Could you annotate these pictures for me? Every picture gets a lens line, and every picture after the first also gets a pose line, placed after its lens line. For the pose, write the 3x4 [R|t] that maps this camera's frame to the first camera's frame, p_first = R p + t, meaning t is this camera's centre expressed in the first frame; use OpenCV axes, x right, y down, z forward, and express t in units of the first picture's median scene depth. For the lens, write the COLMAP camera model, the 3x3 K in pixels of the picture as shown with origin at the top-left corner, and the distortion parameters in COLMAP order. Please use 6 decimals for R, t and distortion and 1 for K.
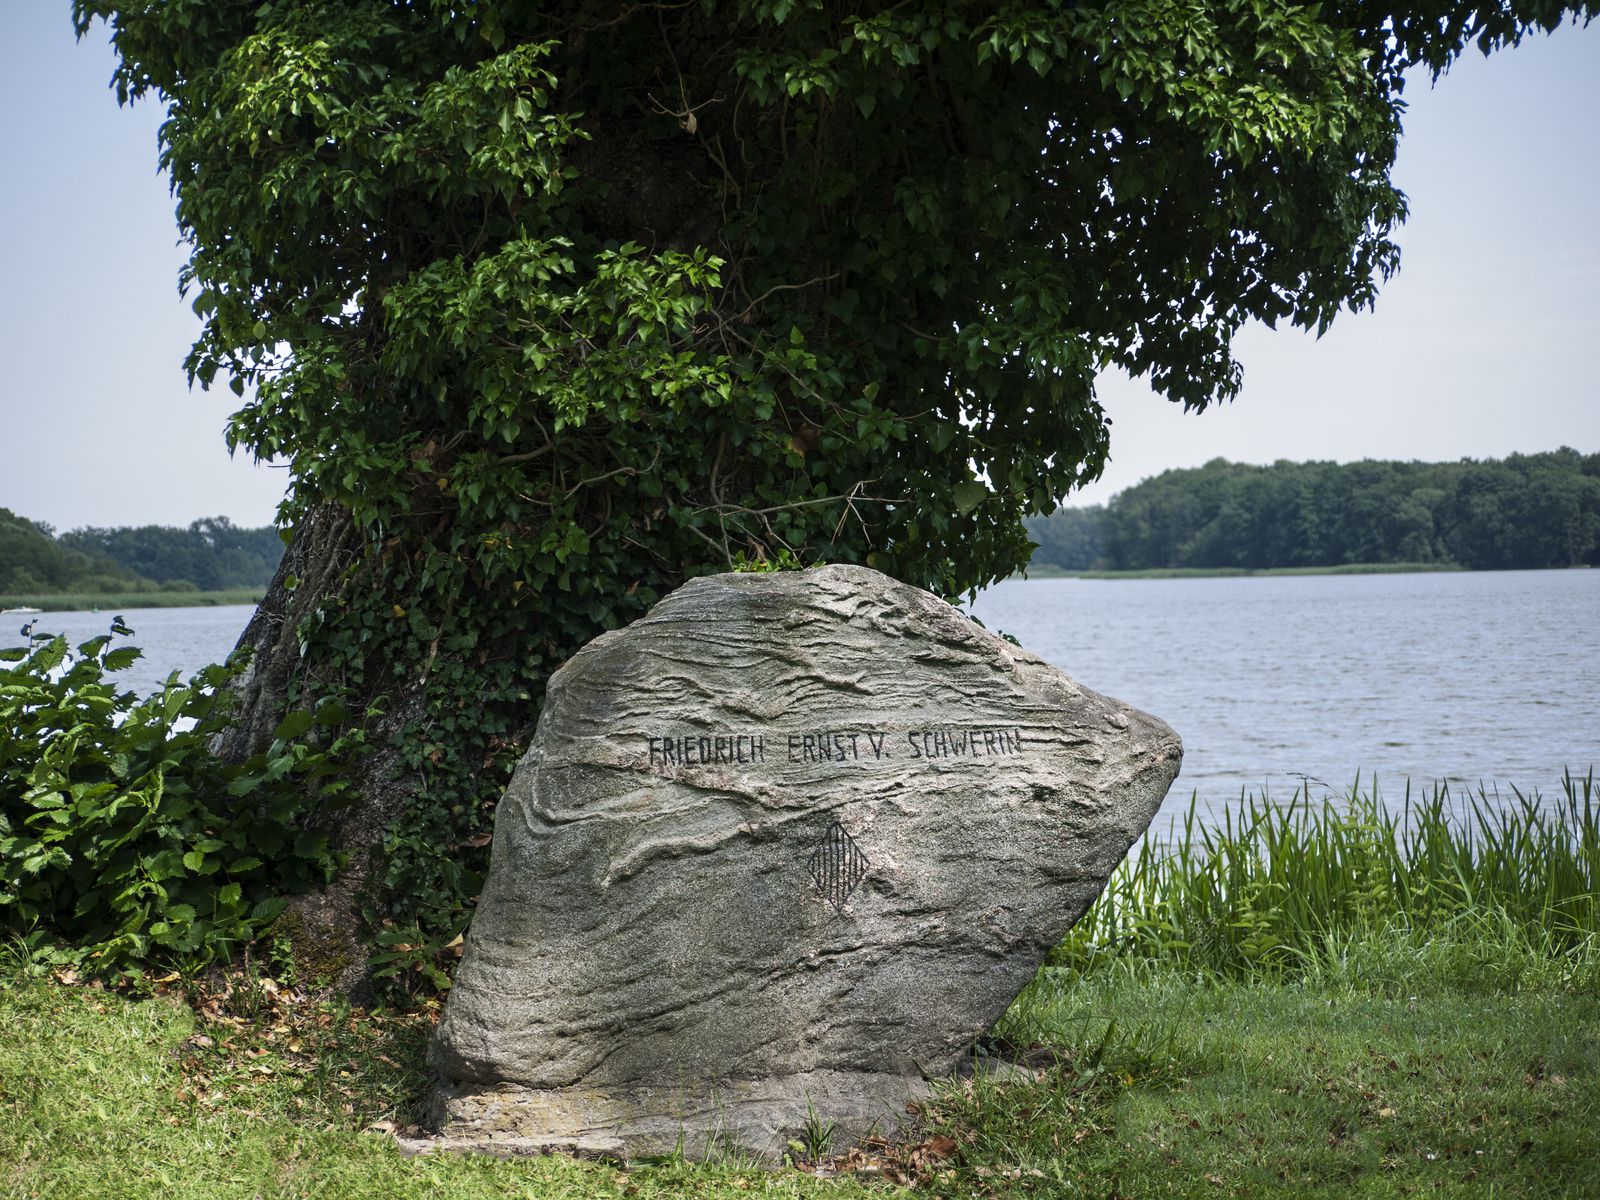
lens RADIAL K [[4247.7, 0, 802.1], [0, 4247.7, 616.2], [0, 0, 1]] dist [-0.387229, 0.000000]
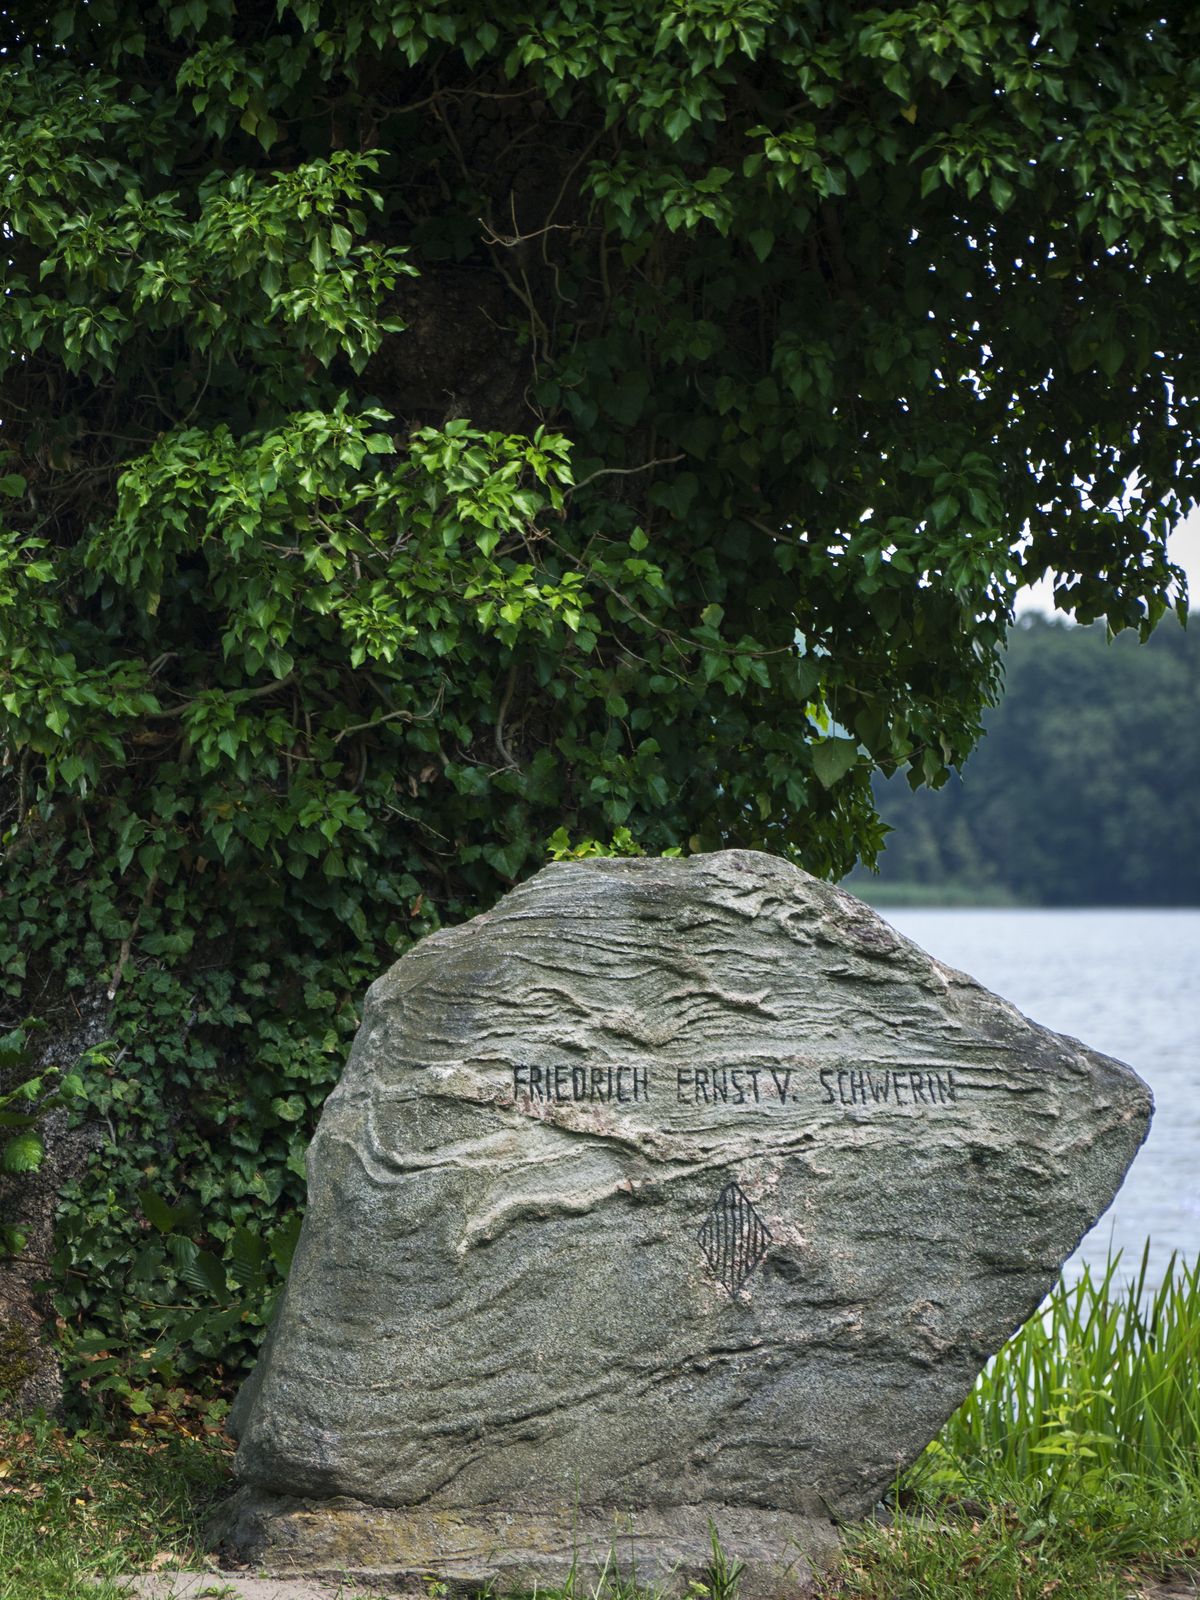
lens RADIAL K [[11655.8, 0, 598.5], [0, 11655.8, 798.7], [0, 0, 1]] dist [0.176794, 0.000000]
pose [[0.992499, 0.026009, 0.119458, -0.265628], [-0.023867, 0.999528, -0.019326, 0.019748], [-0.119904, 0.016330, 0.992651, -1.083236]]
